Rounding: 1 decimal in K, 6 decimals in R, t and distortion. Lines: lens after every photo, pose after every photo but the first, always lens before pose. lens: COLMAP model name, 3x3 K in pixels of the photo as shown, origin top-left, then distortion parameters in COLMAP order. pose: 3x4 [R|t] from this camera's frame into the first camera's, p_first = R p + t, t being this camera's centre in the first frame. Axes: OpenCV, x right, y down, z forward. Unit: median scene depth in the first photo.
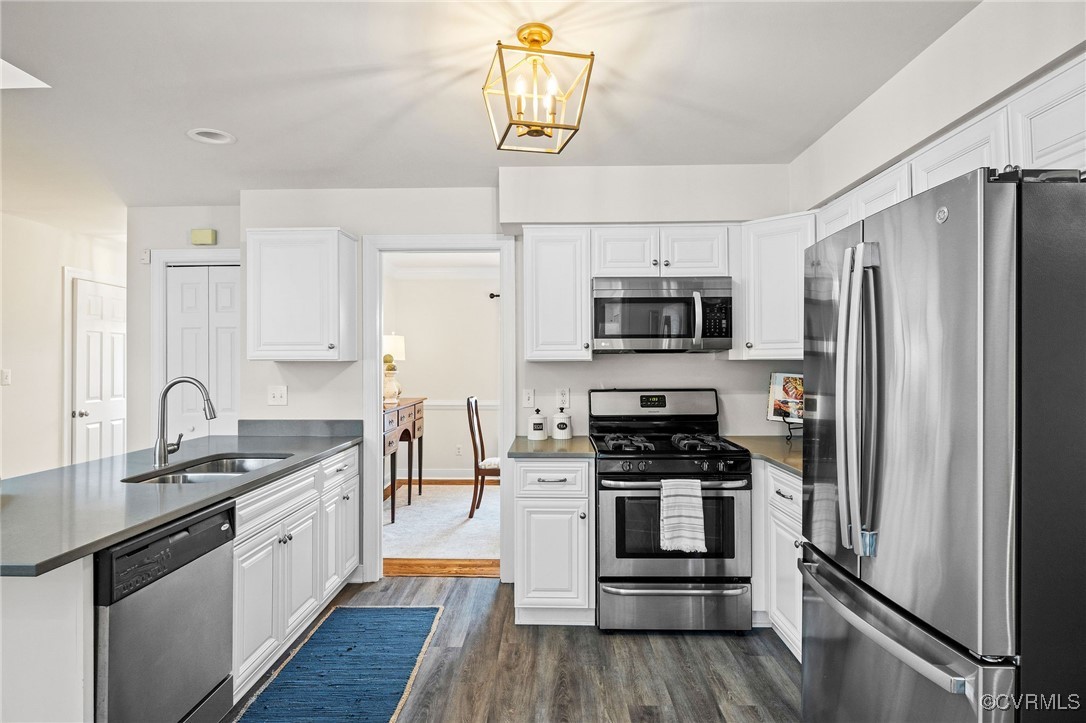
lens RADIAL K [[592.5, 0, 542.1], [0, 592.5, 355.8], [0, 0, 1]] dist [0.004637, 0.000191]
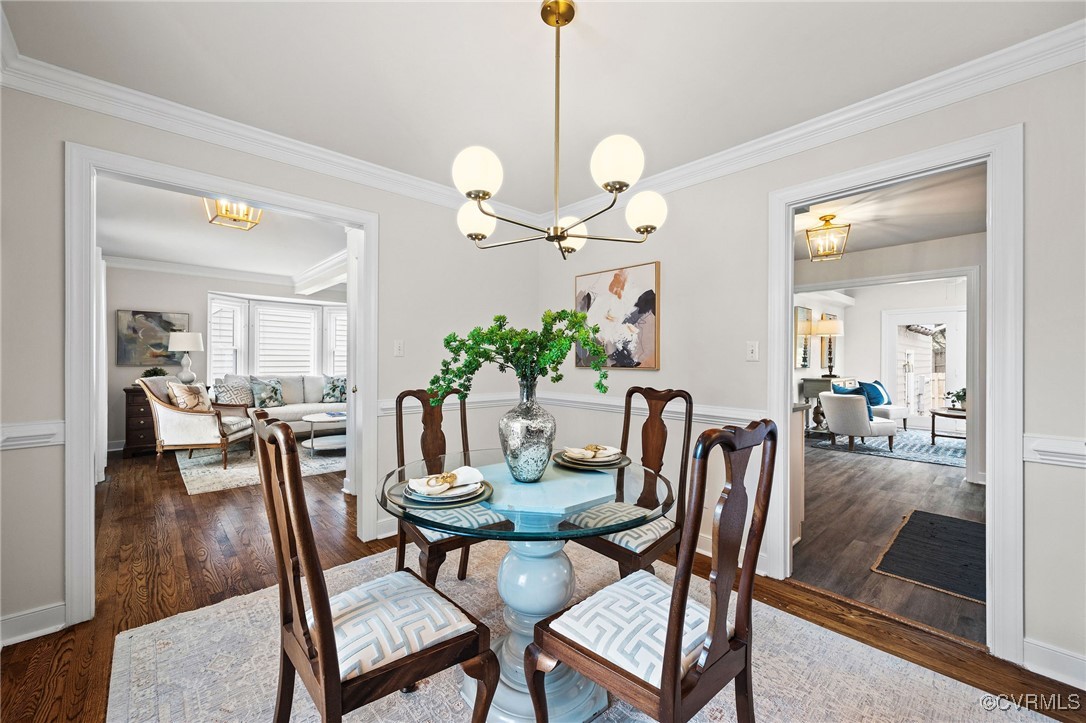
lens RADIAL K [[423.7, 0, 538.5], [0, 423.7, 359.1], [0, 0, 1]] dist [0.001172, -0.000134]
pose [[-0.678974, -0.000851, 0.734162, -0.314301], [-0.015465, 0.999794, -0.013143, 0.076572], [-0.734000, -0.020278, -0.678847, 1.932670]]
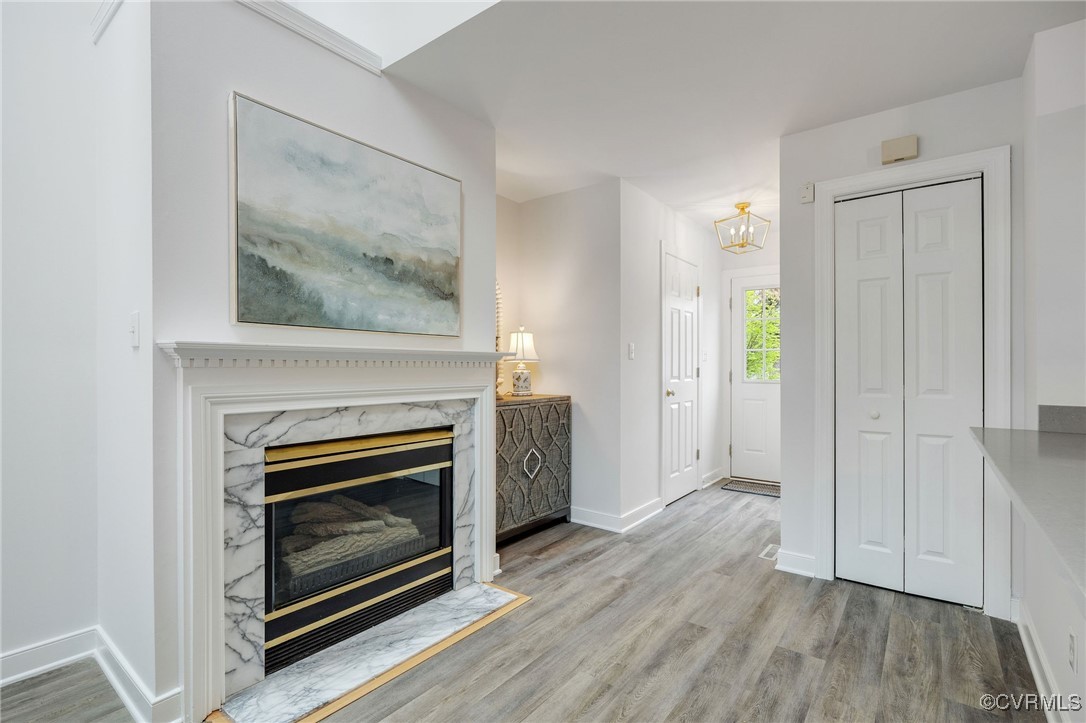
lens RADIAL K [[502.1, 0, 533.4], [0, 502.1, 369.5], [0, 0, 1]] dist [-0.002382, -0.000676]
pose [[0.812630, 0.006470, -0.582744, -0.712243], [0.002365, 0.999894, 0.014399, 0.069692], [0.582775, -0.013079, 0.812528, 0.303169]]
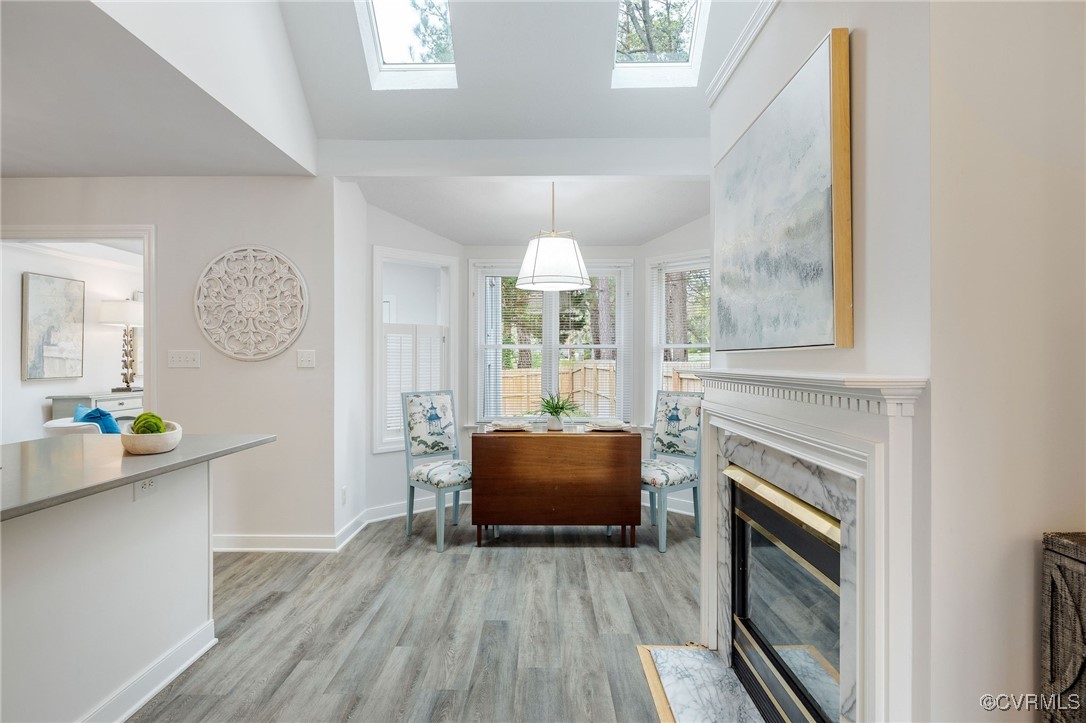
lens RADIAL K [[592.5, 0, 533.3], [0, 592.5, 363.2], [0, 0, 1]] dist [0.004637, 0.000191]
pose [[-0.999981, 0.002442, -0.005639, -1.027234], [0.002511, 0.999920, -0.012370, 0.053813], [0.005609, -0.012383, -0.999908, 1.296901]]
